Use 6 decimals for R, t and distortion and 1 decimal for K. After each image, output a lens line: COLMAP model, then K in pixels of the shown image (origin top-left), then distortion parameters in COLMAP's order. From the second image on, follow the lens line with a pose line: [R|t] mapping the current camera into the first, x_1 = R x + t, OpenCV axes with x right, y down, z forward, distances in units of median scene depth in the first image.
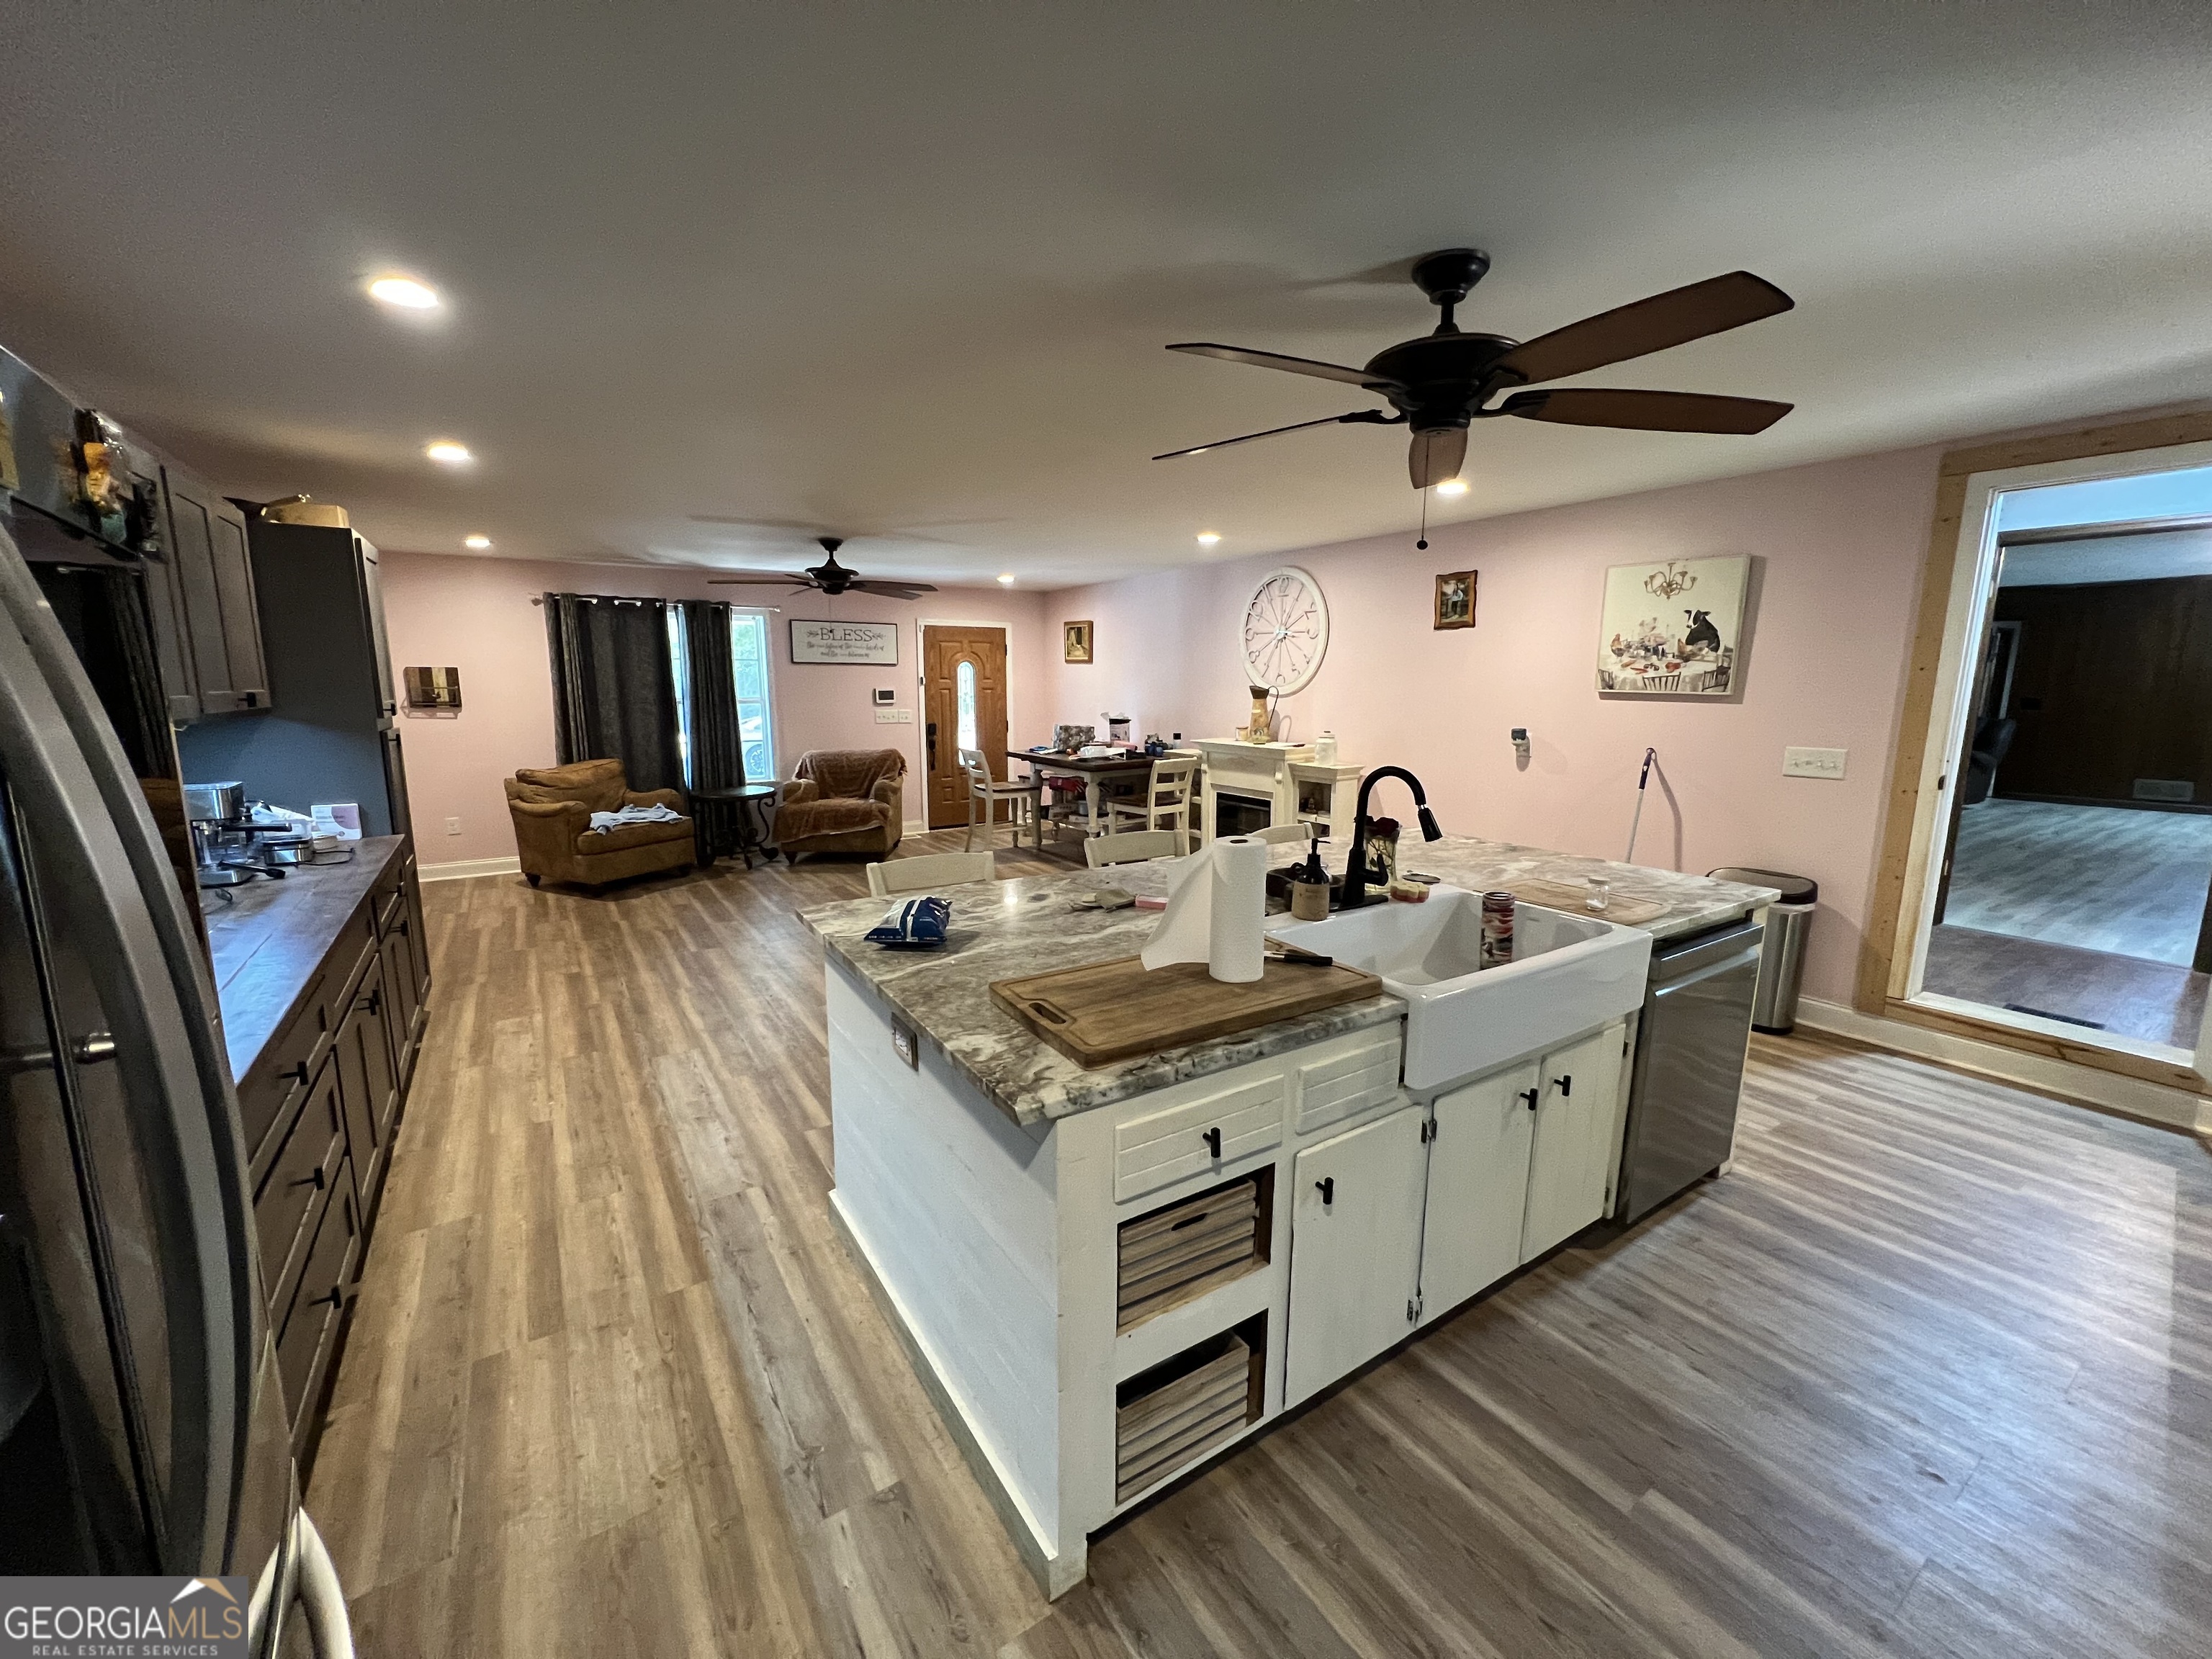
lens RADIAL K [[883.6, 0, 1101.5], [0, 883.6, 833.4], [0, 0, 1]] dist [-0.002833, -0.000120]
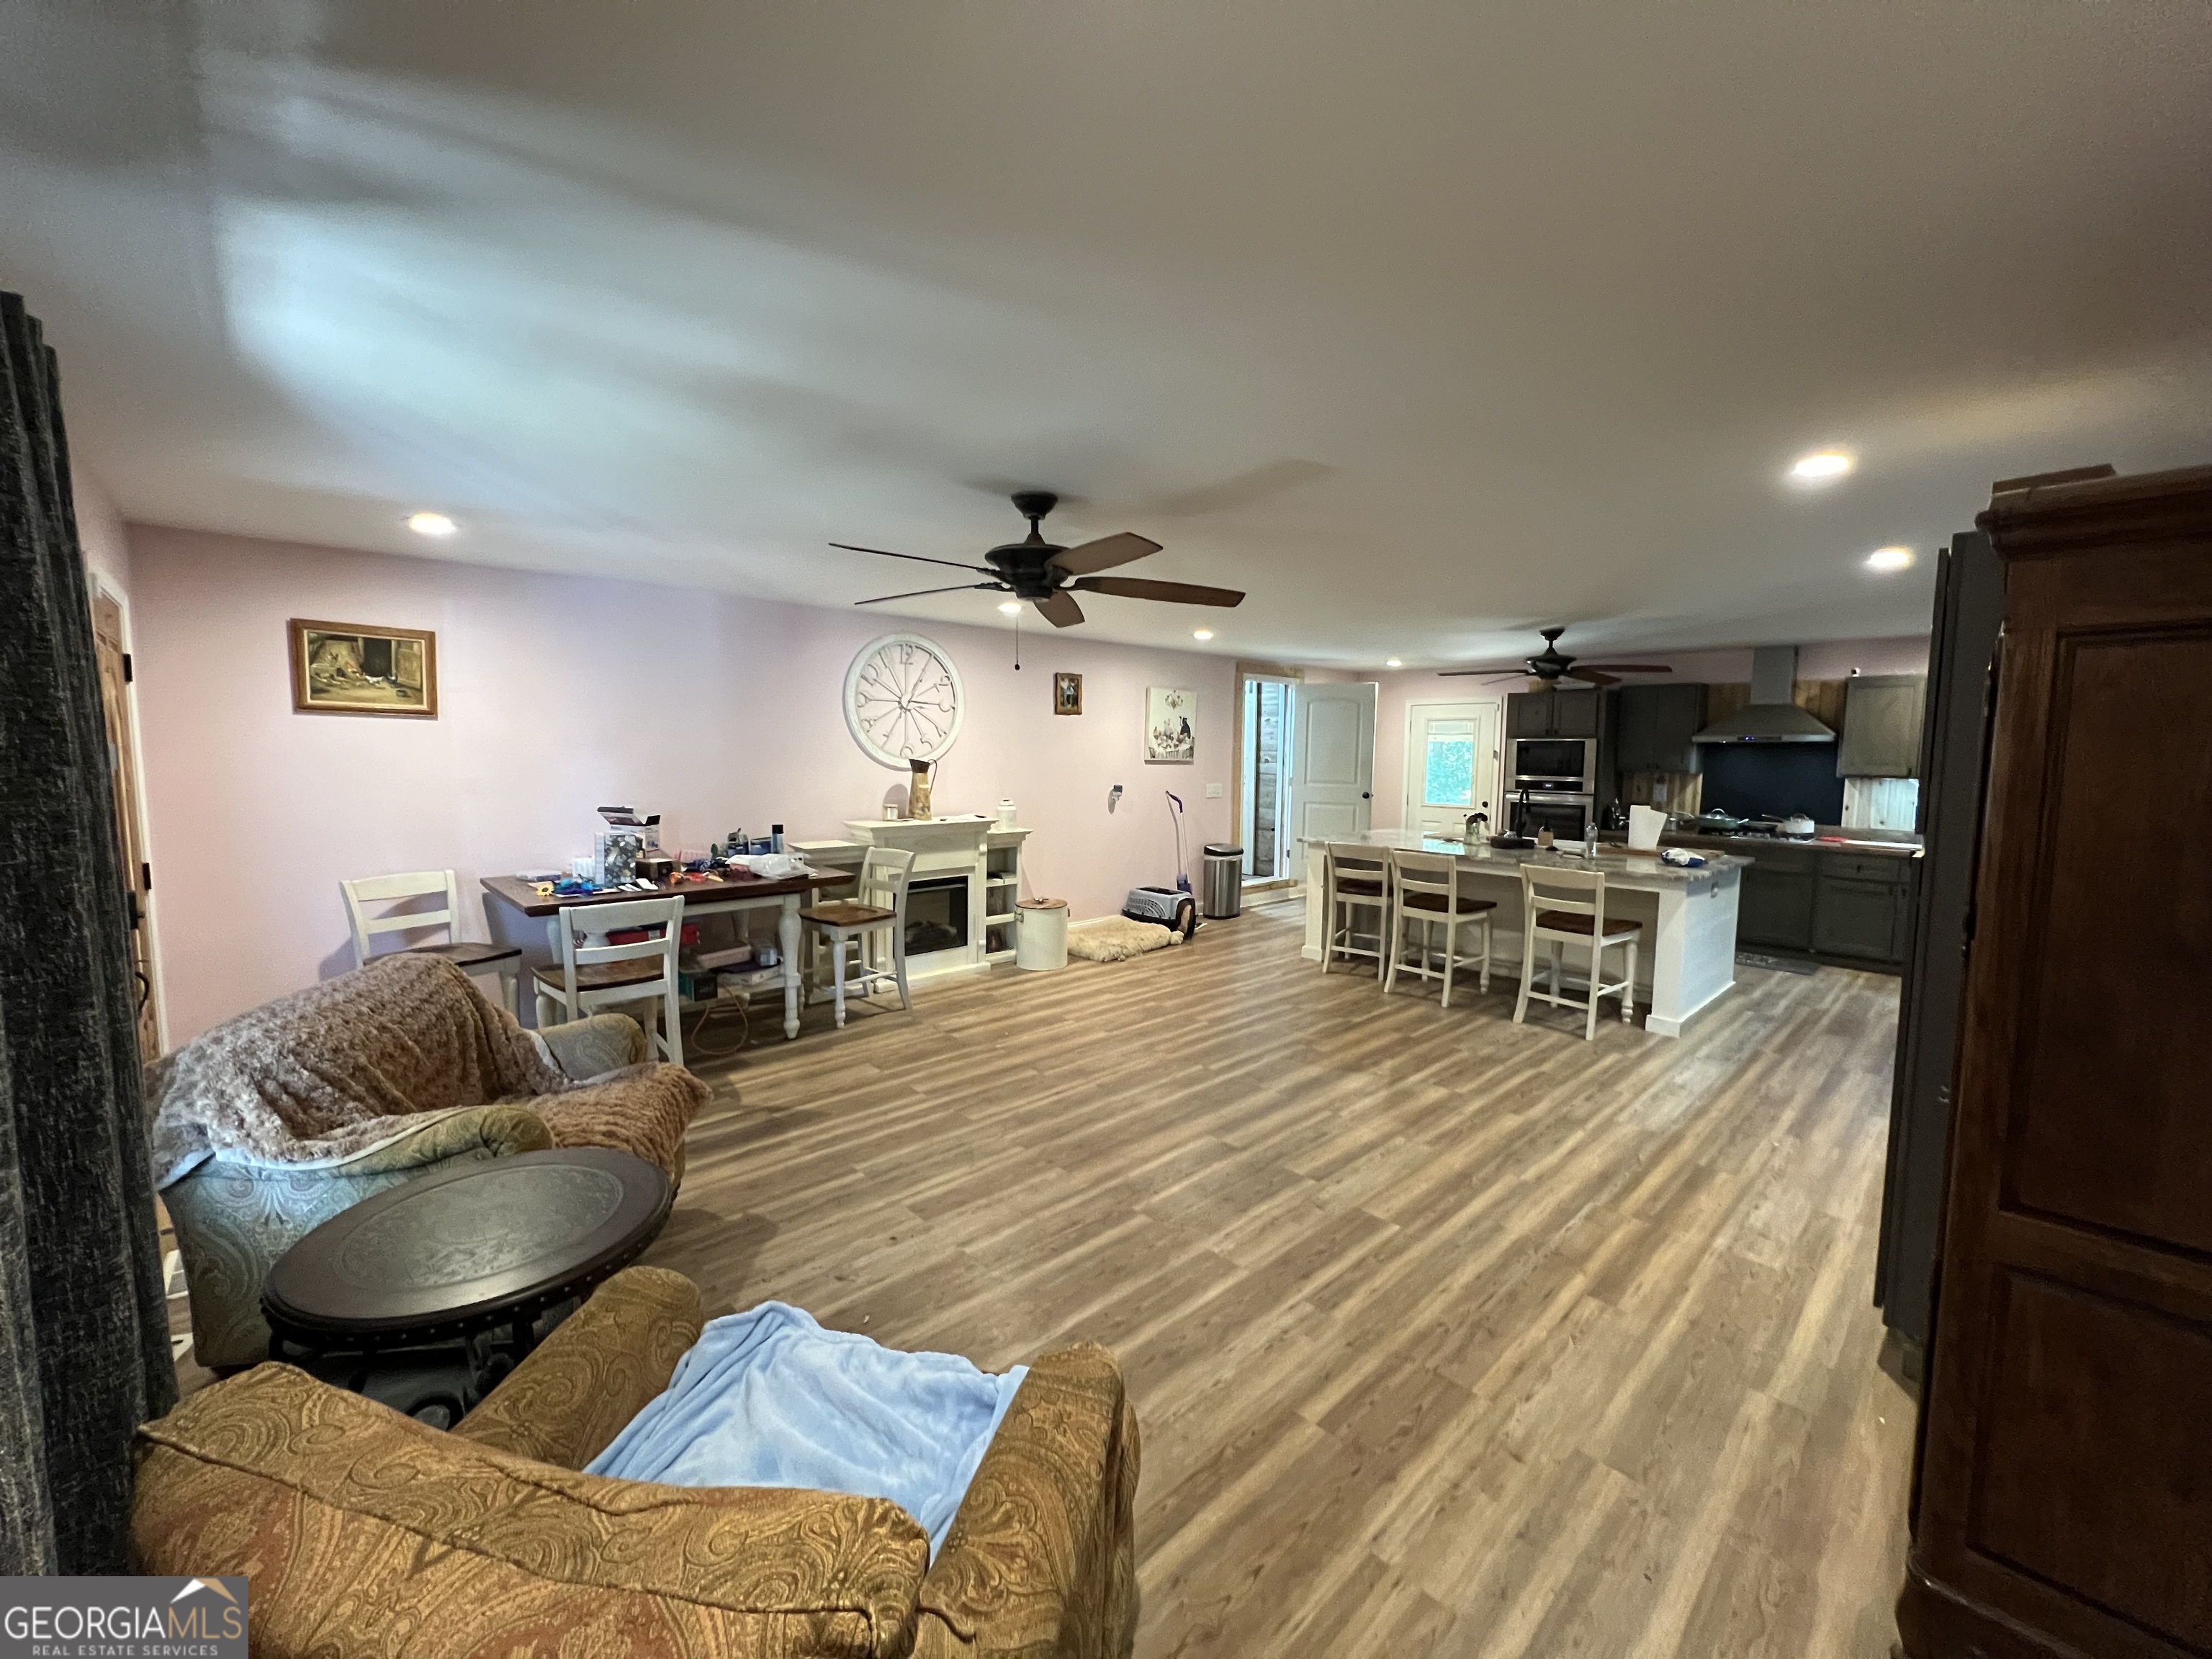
lens RADIAL K [[883.6, 0, 1105.6], [0, 883.6, 831.5], [0, 0, 1]] dist [-0.002833, -0.000120]
pose [[-0.178775, -0.097843, 0.979013, -1.088932], [0.156874, 0.979479, 0.126536, -0.254245], [-0.971303, 0.176203, -0.159757, 1.380306]]
